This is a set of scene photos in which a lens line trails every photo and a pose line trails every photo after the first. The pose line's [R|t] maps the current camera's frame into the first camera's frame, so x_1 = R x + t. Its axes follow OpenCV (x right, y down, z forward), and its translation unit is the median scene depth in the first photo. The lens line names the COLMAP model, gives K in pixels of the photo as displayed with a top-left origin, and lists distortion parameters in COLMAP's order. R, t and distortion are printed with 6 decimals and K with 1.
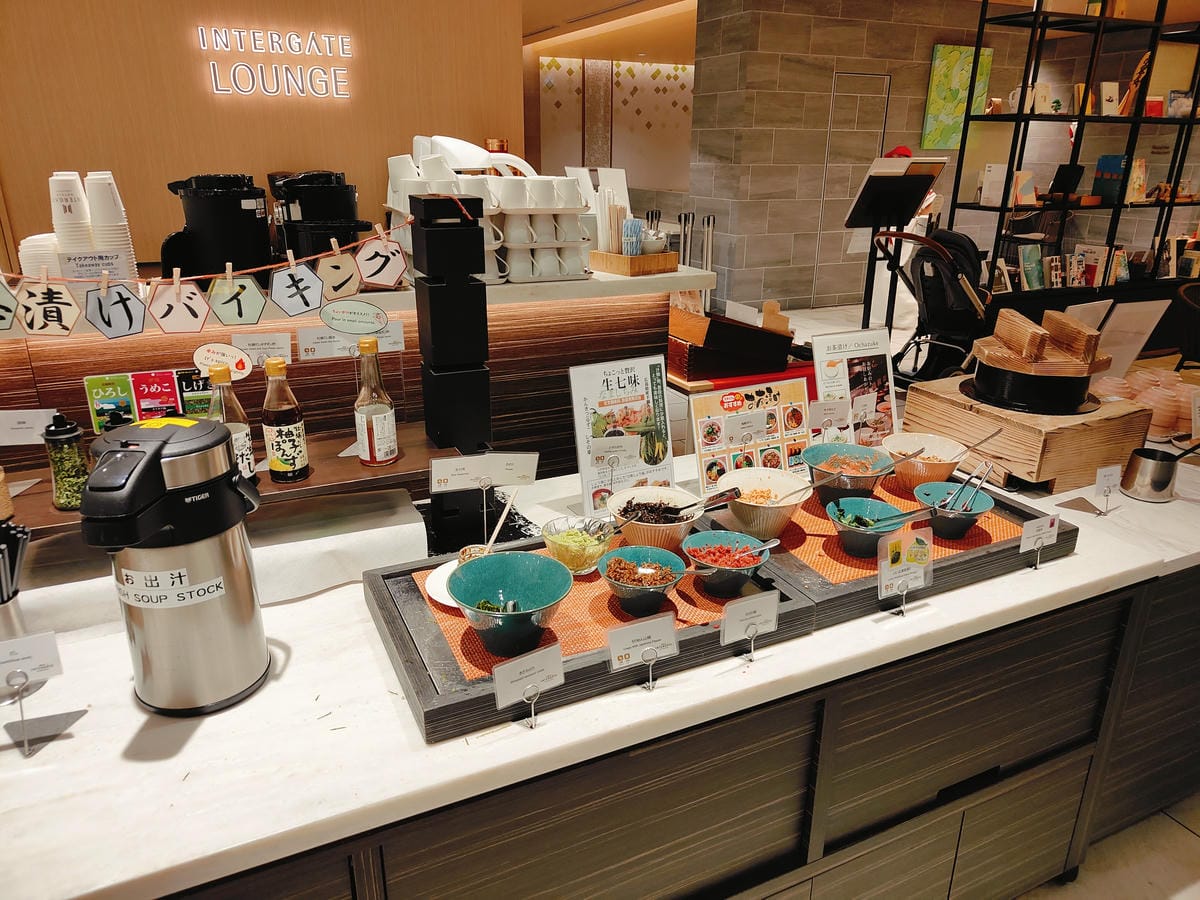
lens RADIAL K [[842.6, 0, 598.8], [0, 842.6, 452.9], [0, 0, 1]] dist [0.010879, 0.006986]
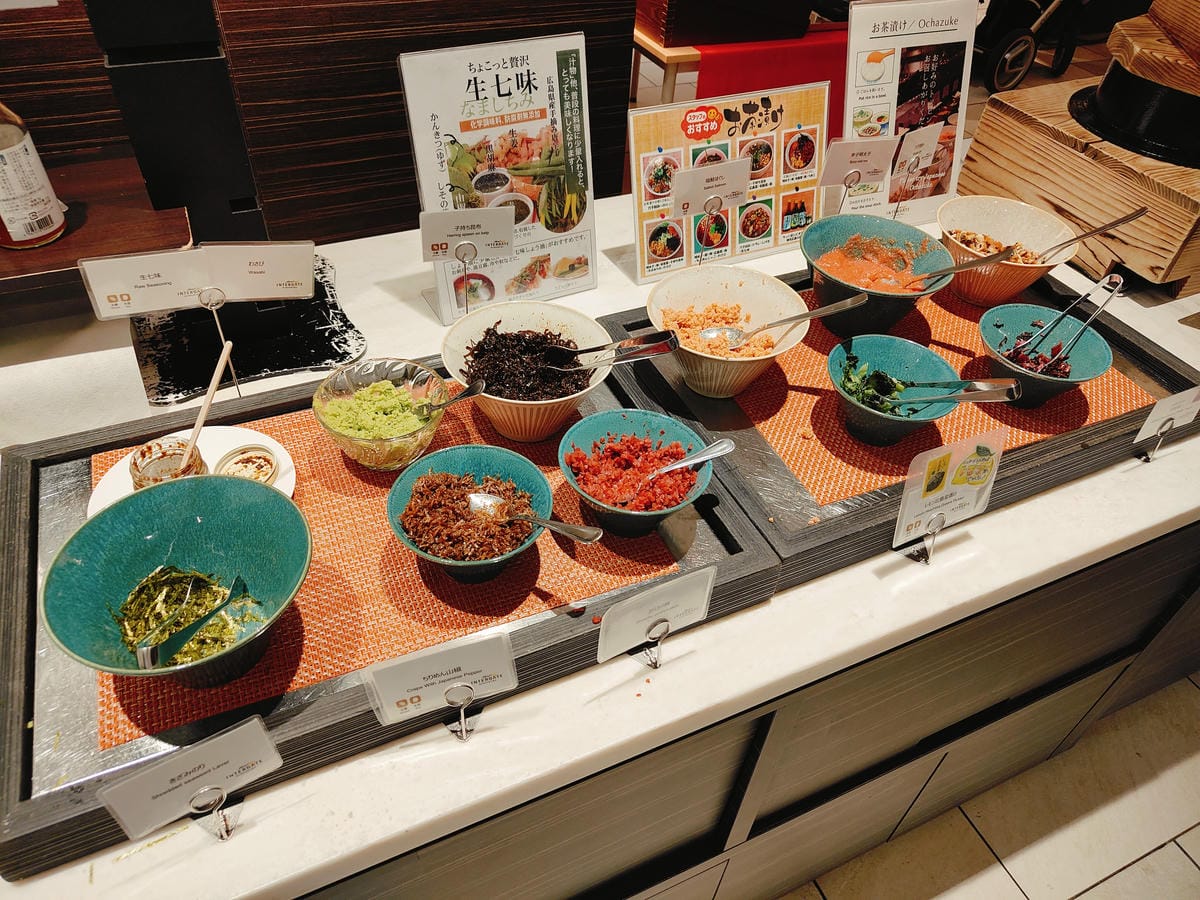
lens RADIAL K [[842.6, 0, 607.8], [0, 842.6, 448.7], [0, 0, 1]] dist [0.010879, 0.006986]
pose [[0.998616, 0.043167, 0.030041, 0.084731], [-0.051429, 0.920960, 0.386248, -0.076806], [-0.010993, -0.387259, 0.921906, 0.362176]]
